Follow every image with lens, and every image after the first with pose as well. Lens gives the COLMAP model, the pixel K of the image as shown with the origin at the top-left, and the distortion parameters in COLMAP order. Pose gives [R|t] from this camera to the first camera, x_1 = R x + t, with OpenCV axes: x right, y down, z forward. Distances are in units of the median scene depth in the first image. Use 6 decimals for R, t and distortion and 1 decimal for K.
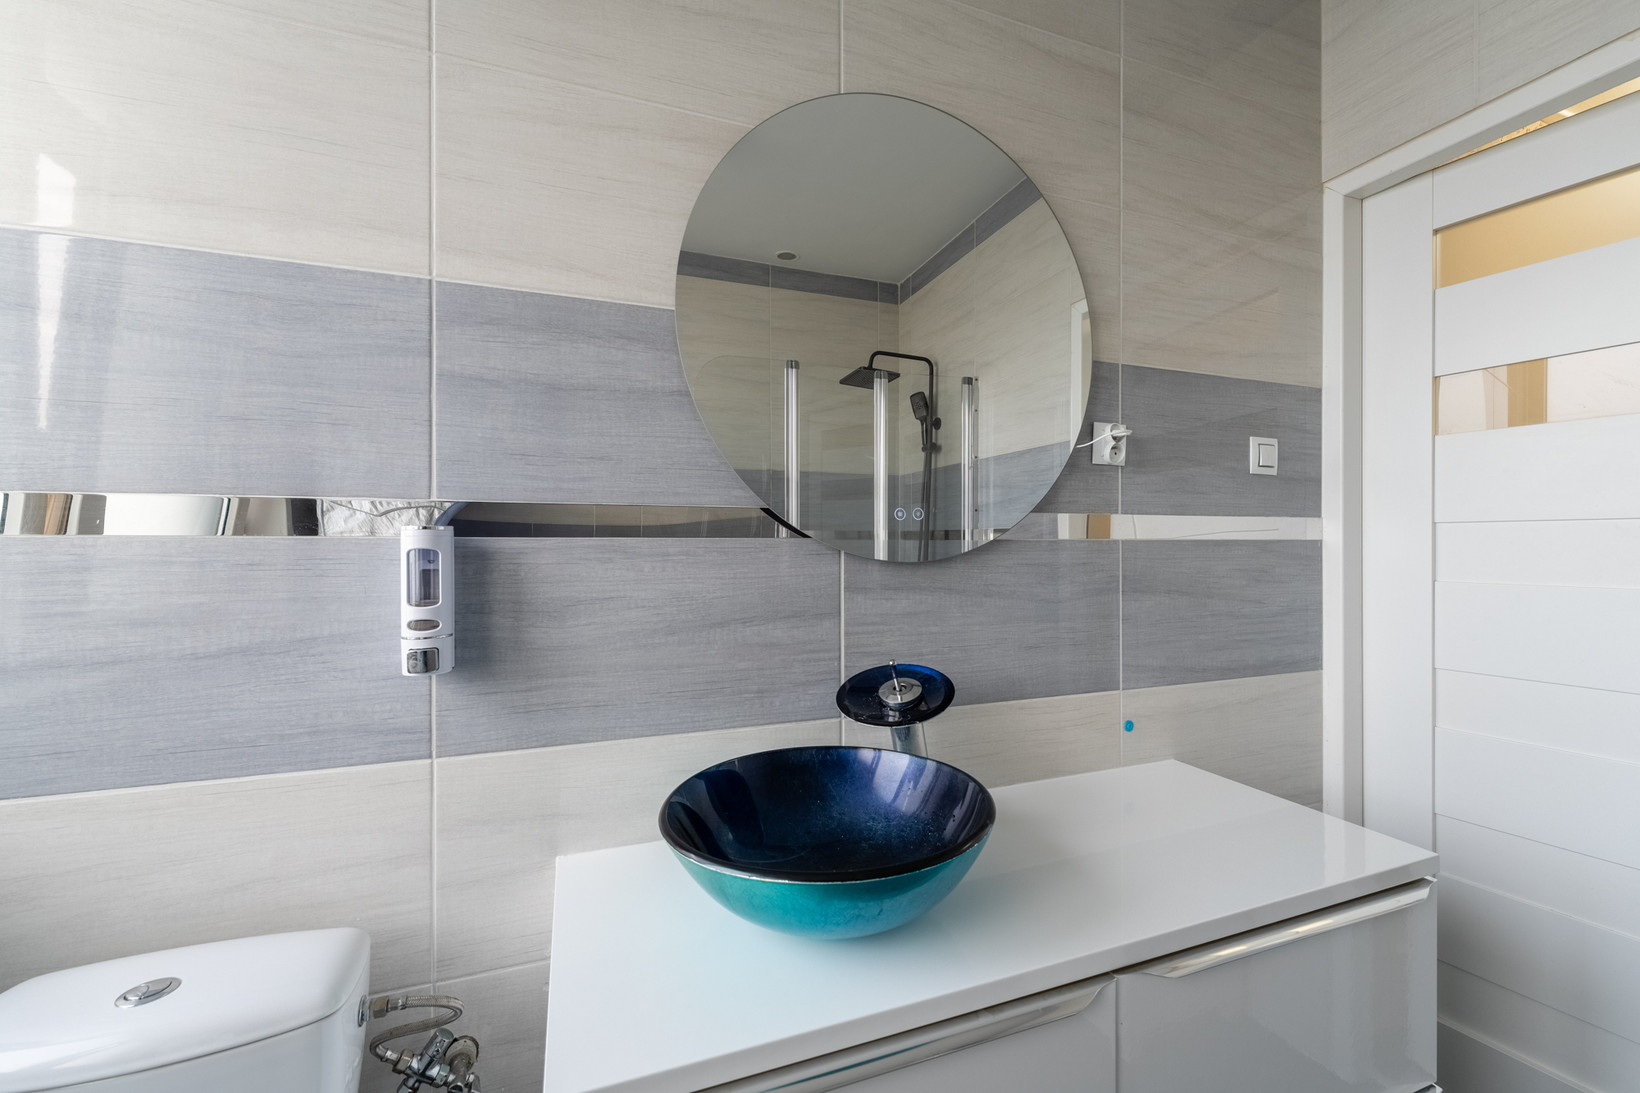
lens RADIAL K [[656.4, 0, 818.6], [0, 656.4, 548.0], [0, 0, 1]] dist [0.001299, -0.000301]
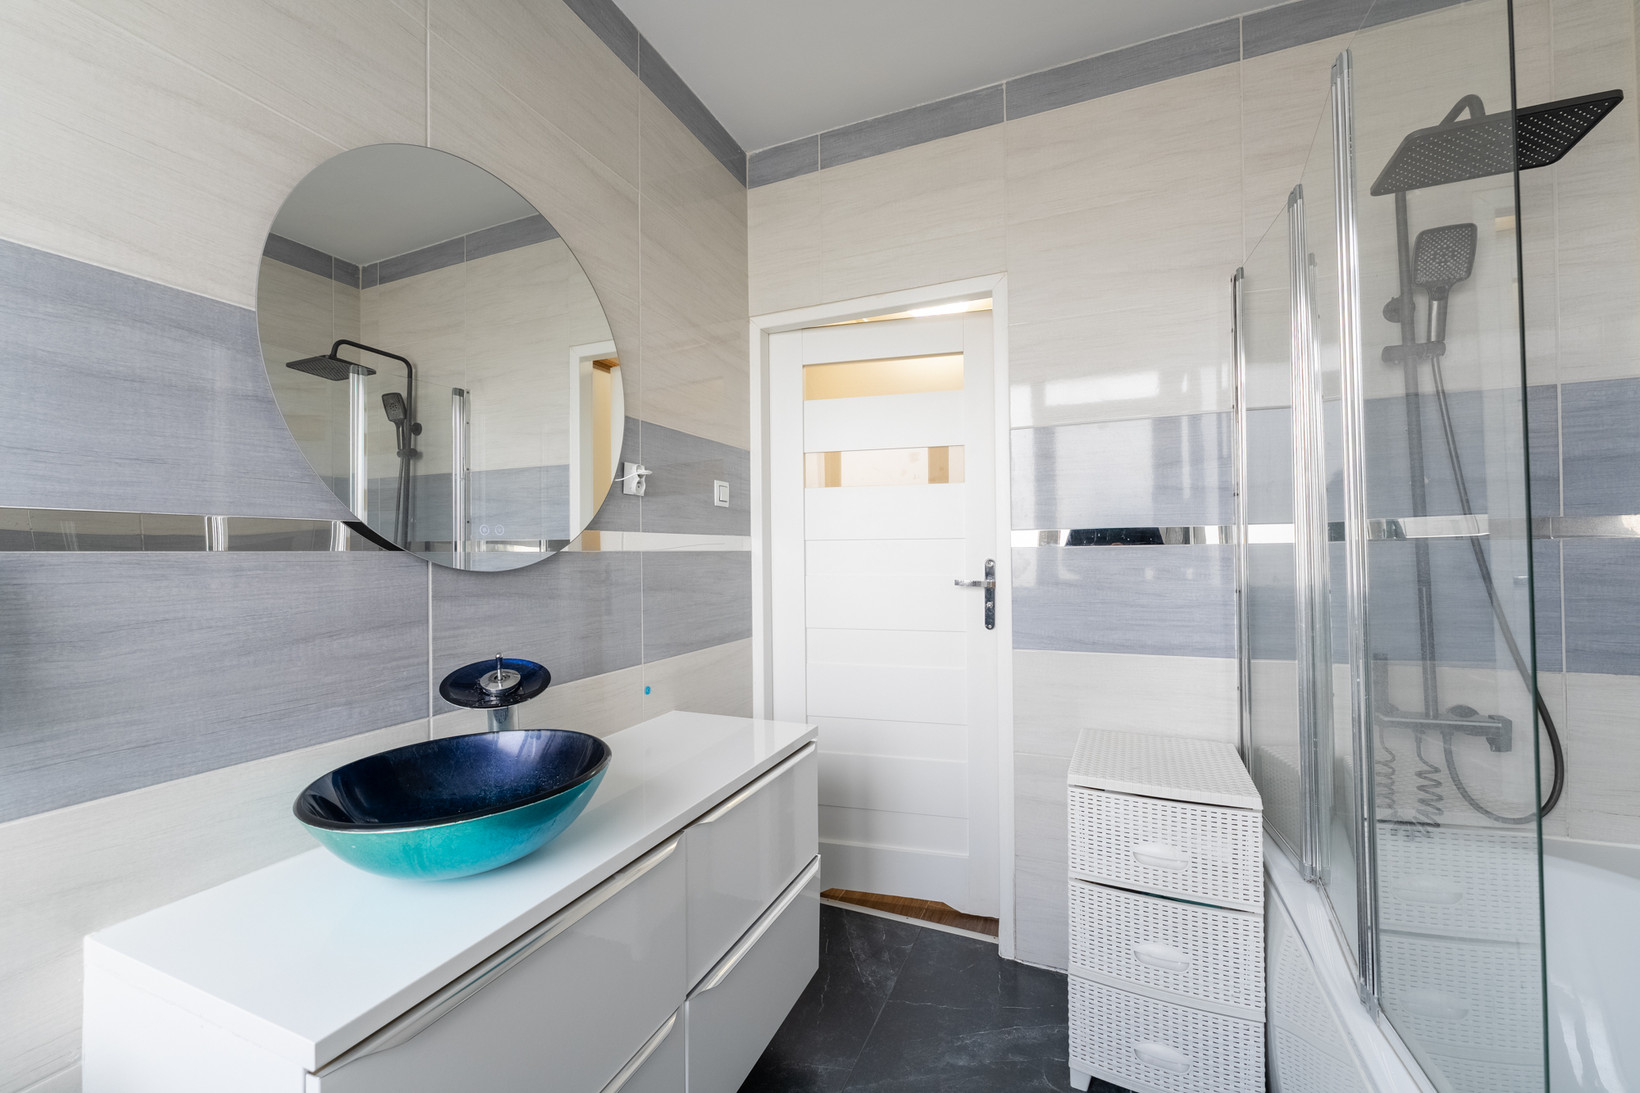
lens RADIAL K [[656.4, 0, 818.6], [0, 656.4, 548.0], [0, 0, 1]] dist [0.001299, -0.000301]
pose [[0.688622, 0.000619, 0.725121, -0.263265], [0.010560, 0.999885, -0.010883, -0.001238], [-0.725044, 0.015152, 0.688536, -0.182640]]
